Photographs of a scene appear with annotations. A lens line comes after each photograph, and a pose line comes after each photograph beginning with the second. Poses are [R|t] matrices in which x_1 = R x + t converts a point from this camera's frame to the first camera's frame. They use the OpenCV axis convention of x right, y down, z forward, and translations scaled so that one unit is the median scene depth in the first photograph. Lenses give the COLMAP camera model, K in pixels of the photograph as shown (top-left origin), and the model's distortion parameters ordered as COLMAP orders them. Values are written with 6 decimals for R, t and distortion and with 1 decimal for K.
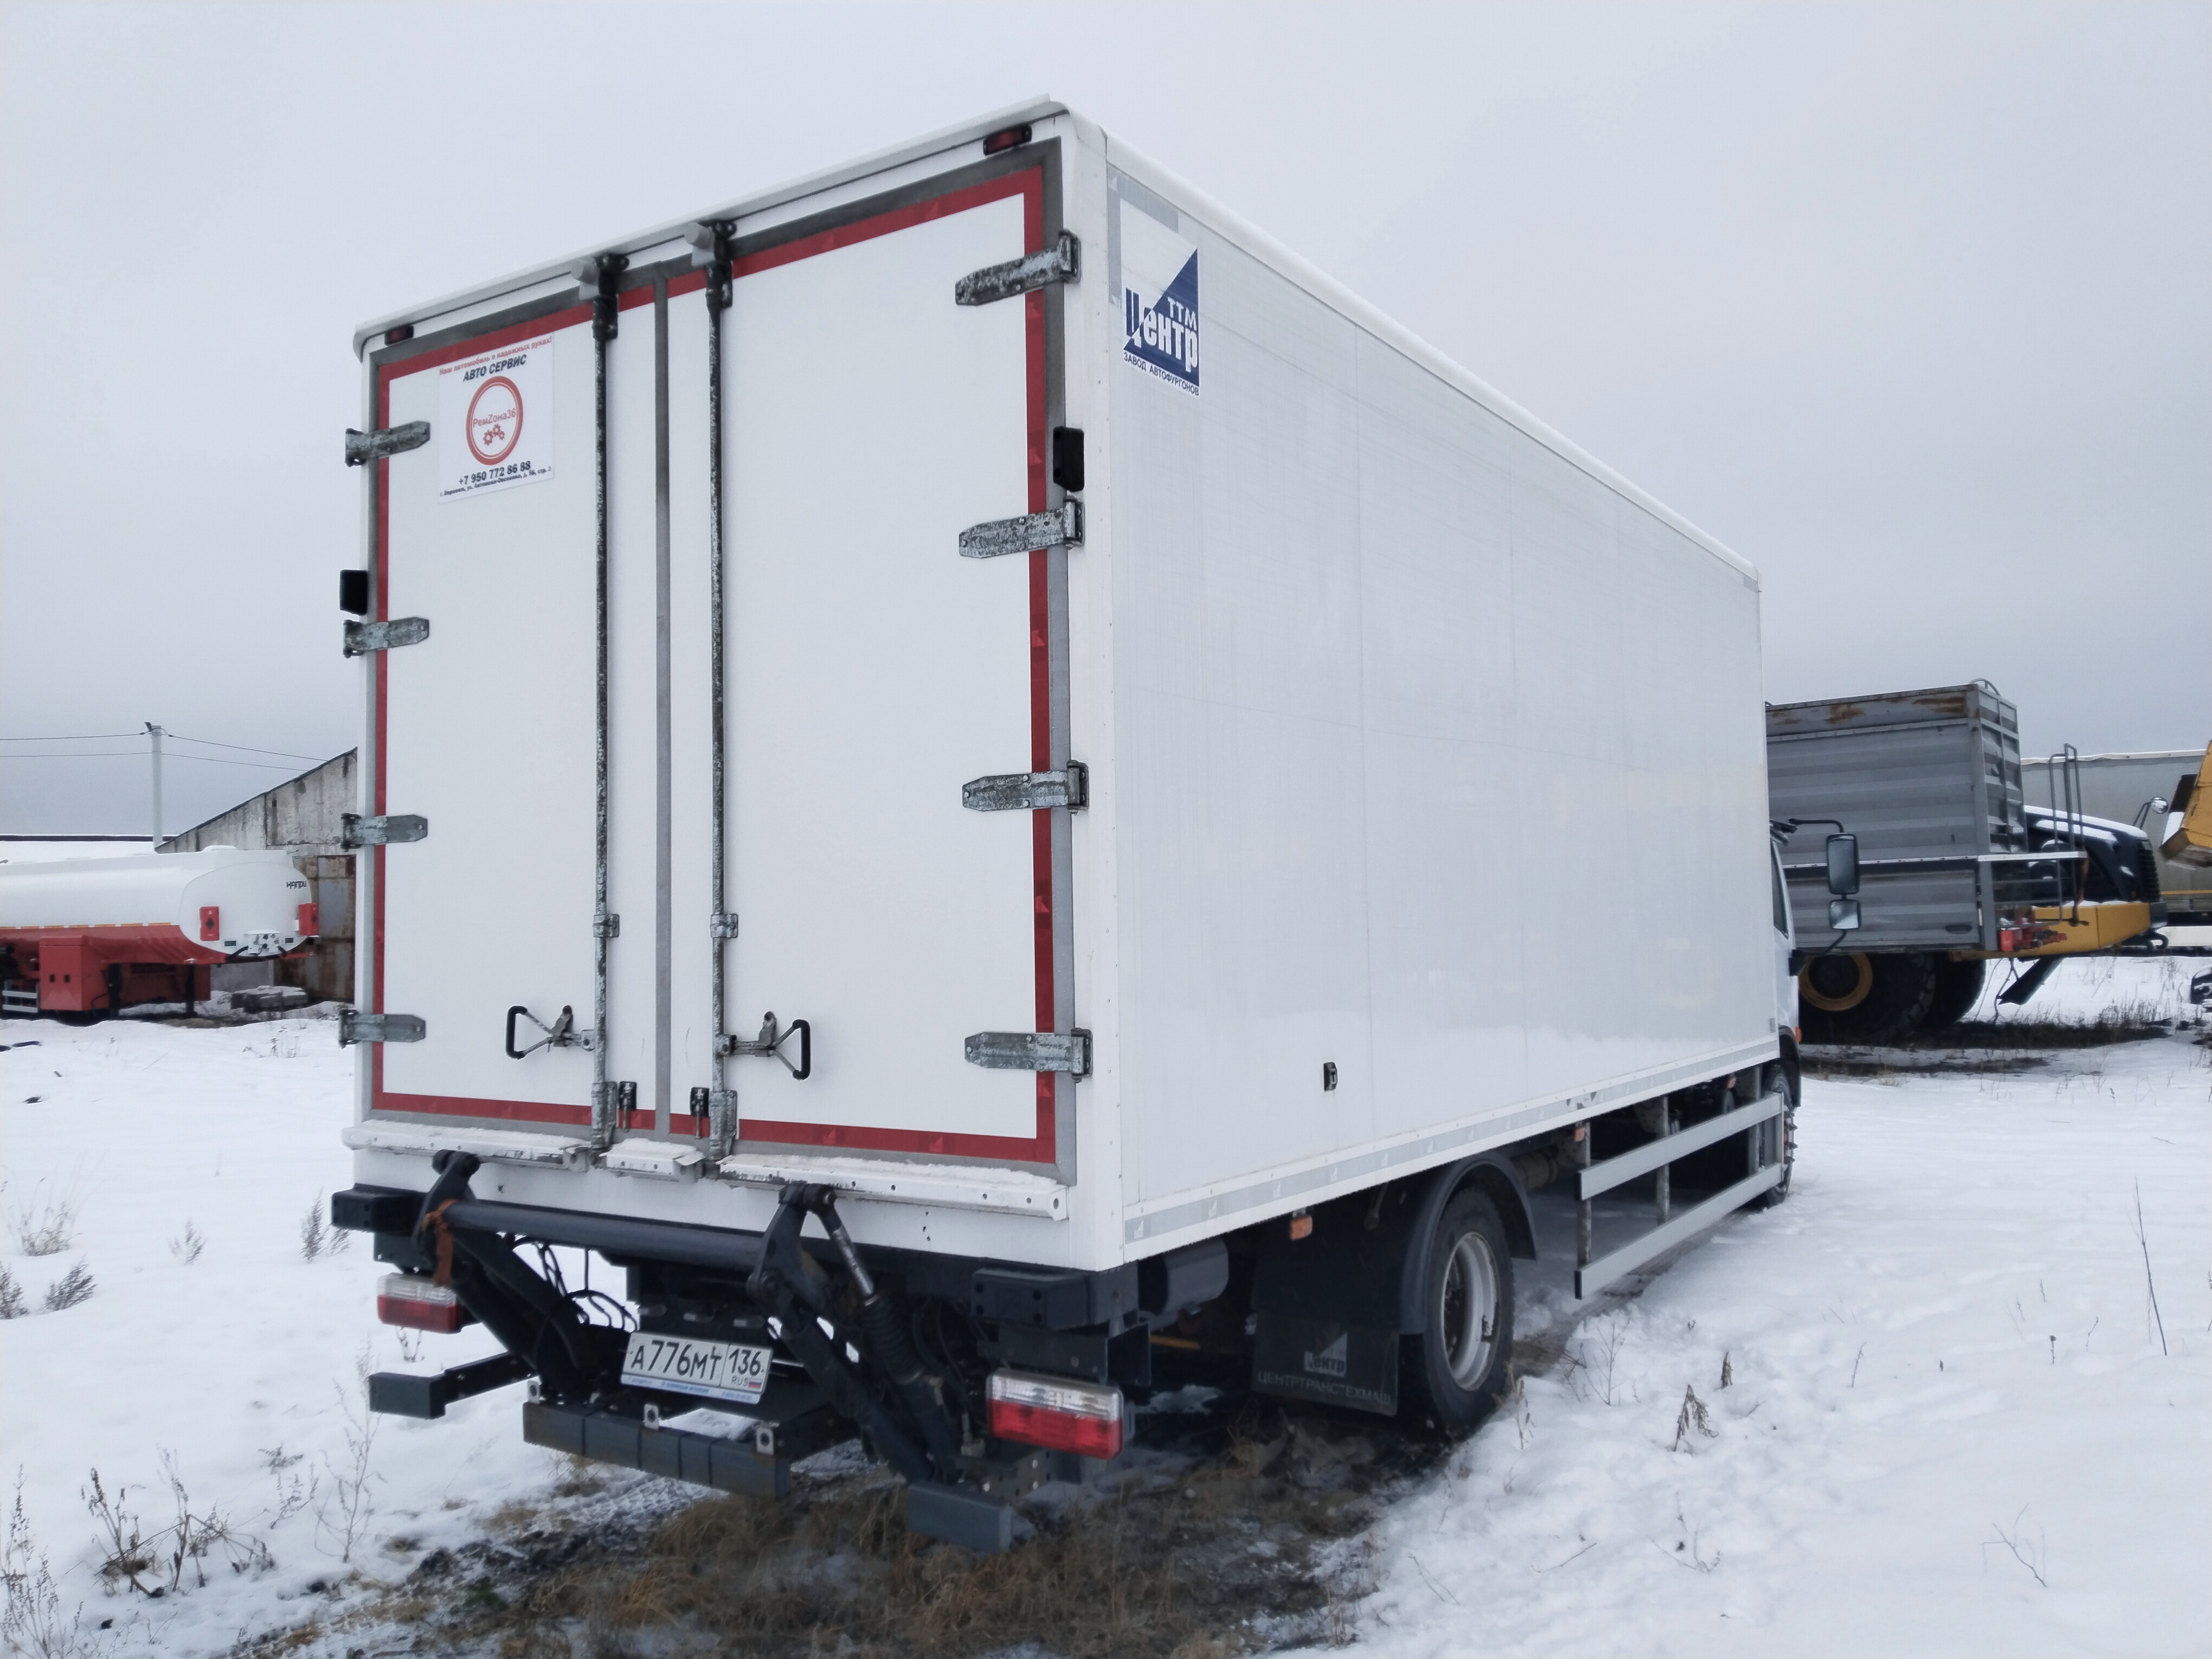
lens RADIAL K [[1683.9, 0, 1108.5], [0, 1683.9, 842.3], [0, 0, 1]] dist [0.030576, -0.021436]
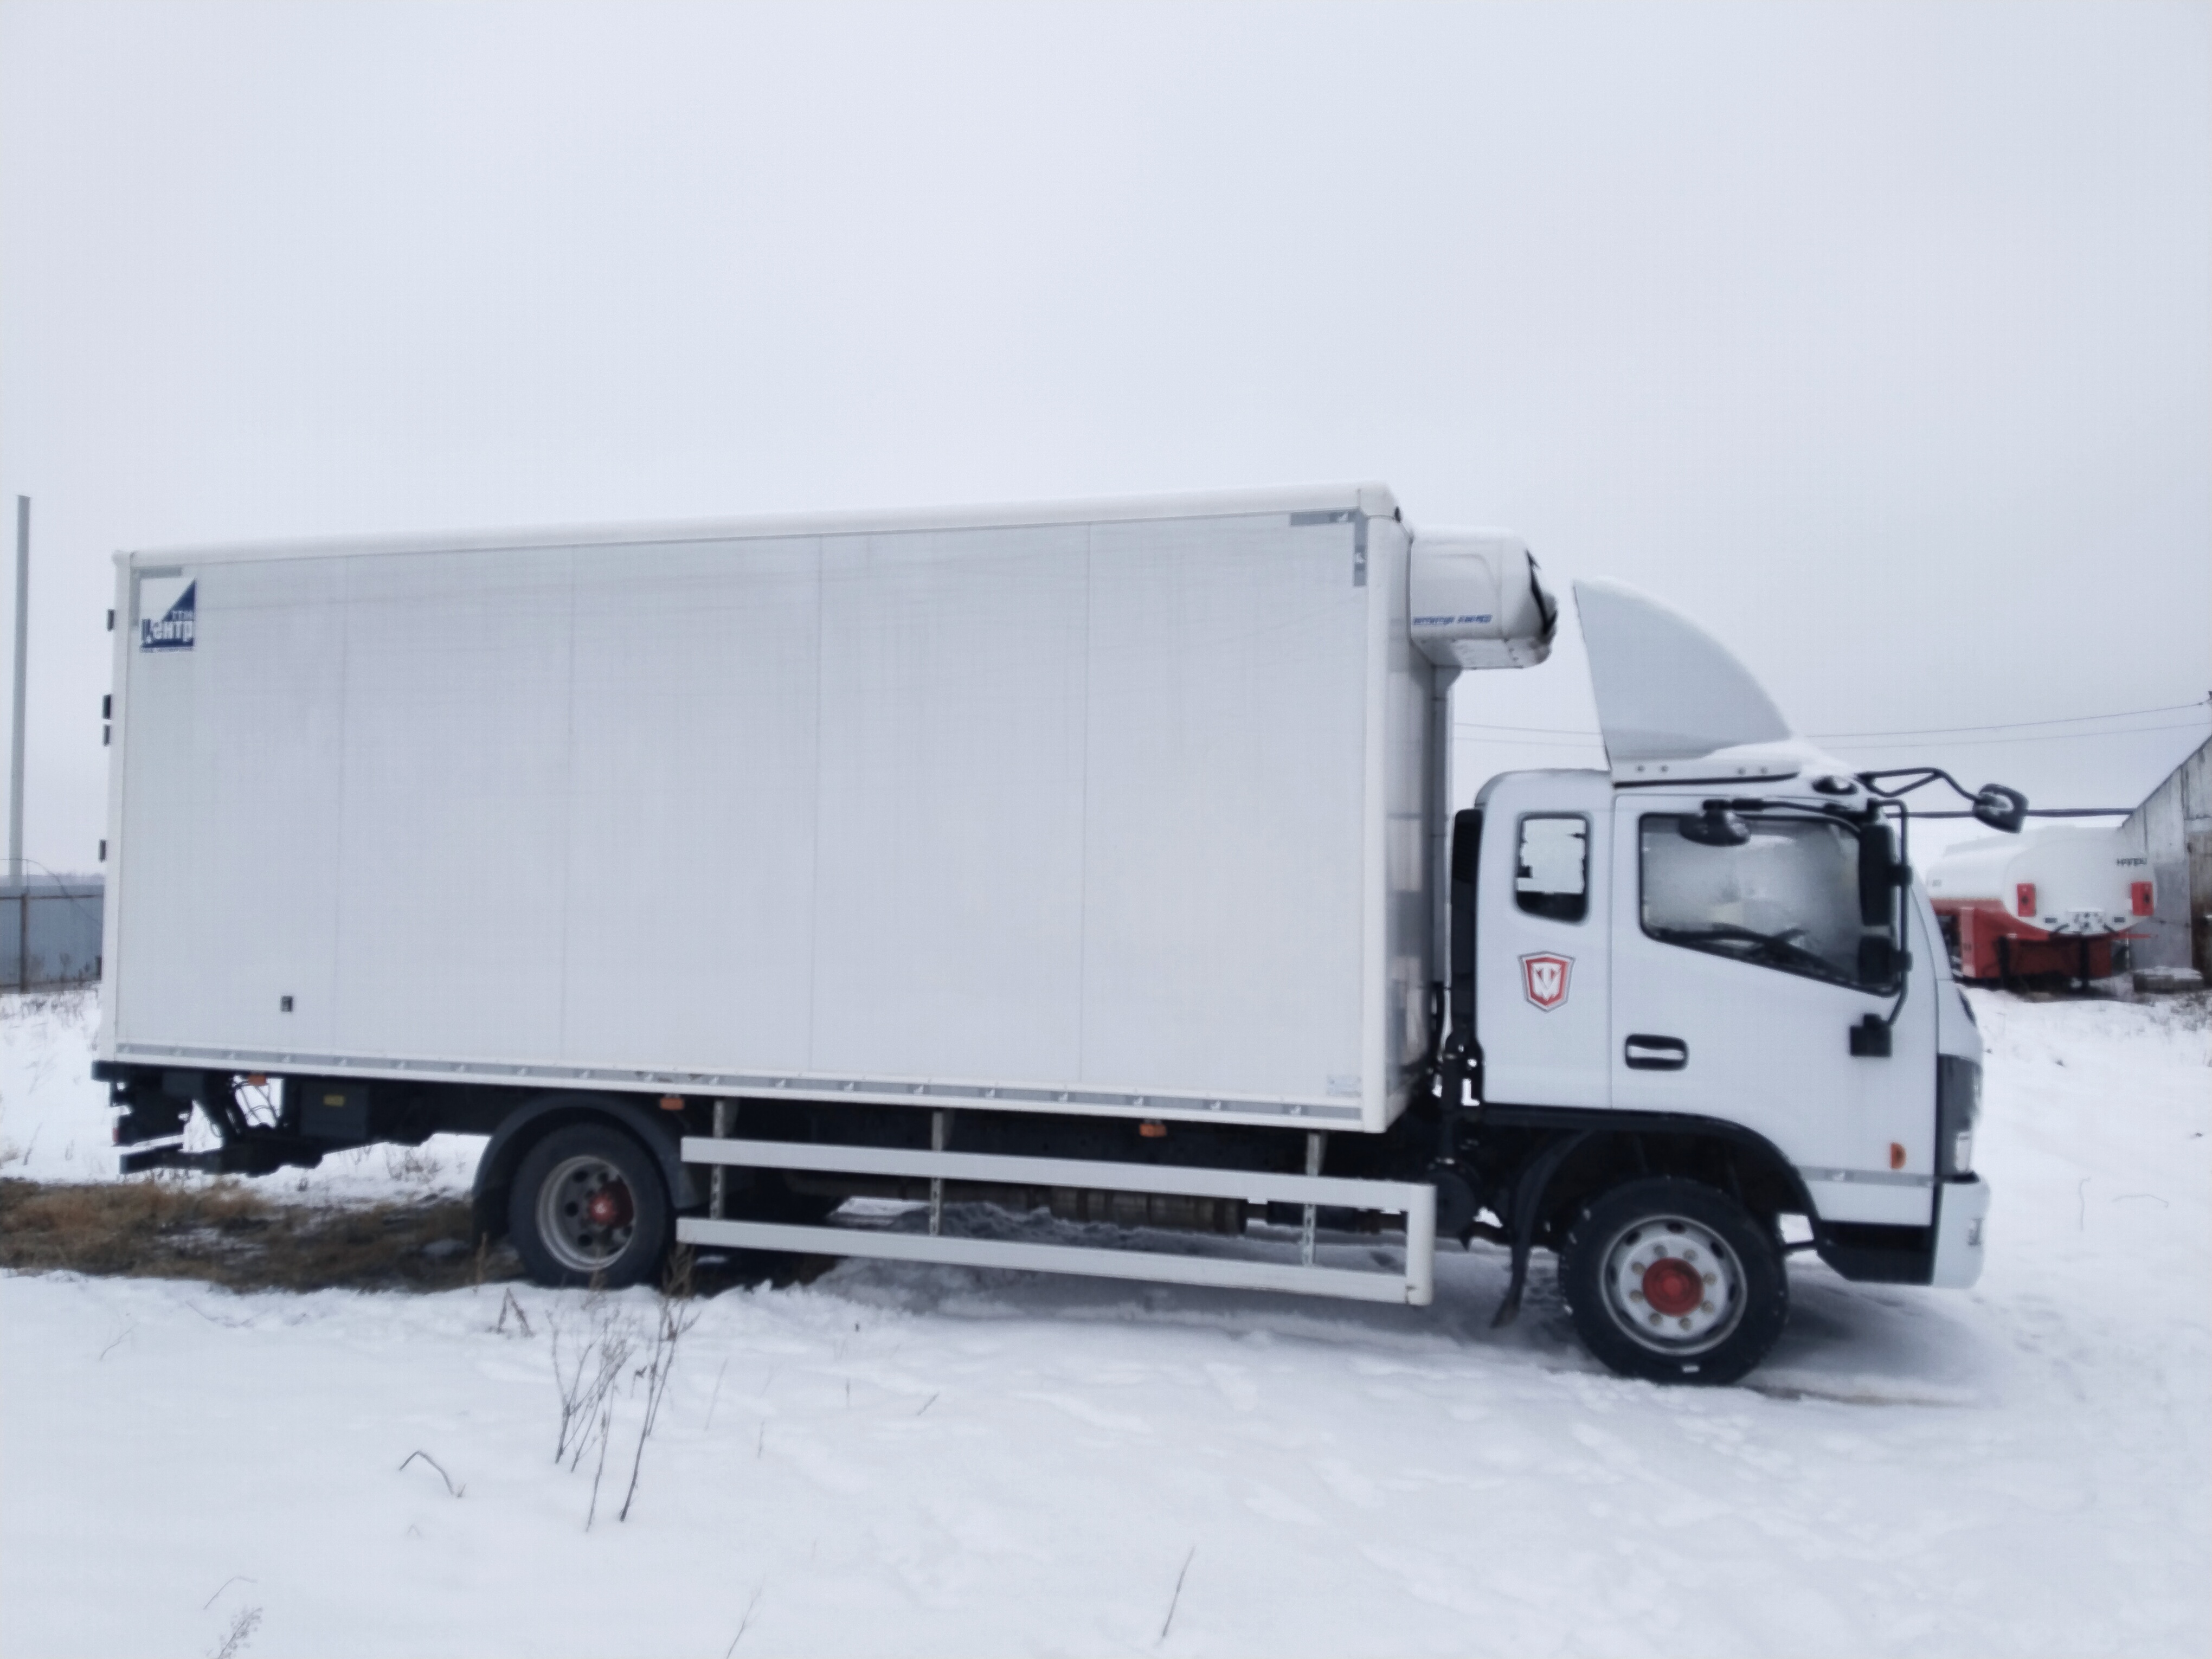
lens RADIAL K [[1683.9, 0, 1107.1], [0, 1683.9, 825.6], [0, 0, 1]] dist [0.030576, -0.021436]
pose [[0.301877, -0.010926, -0.953284, 0.274305], [0.020463, 0.999778, -0.004979, -0.002859], [0.953127, -0.018004, 0.302033, 0.168928]]
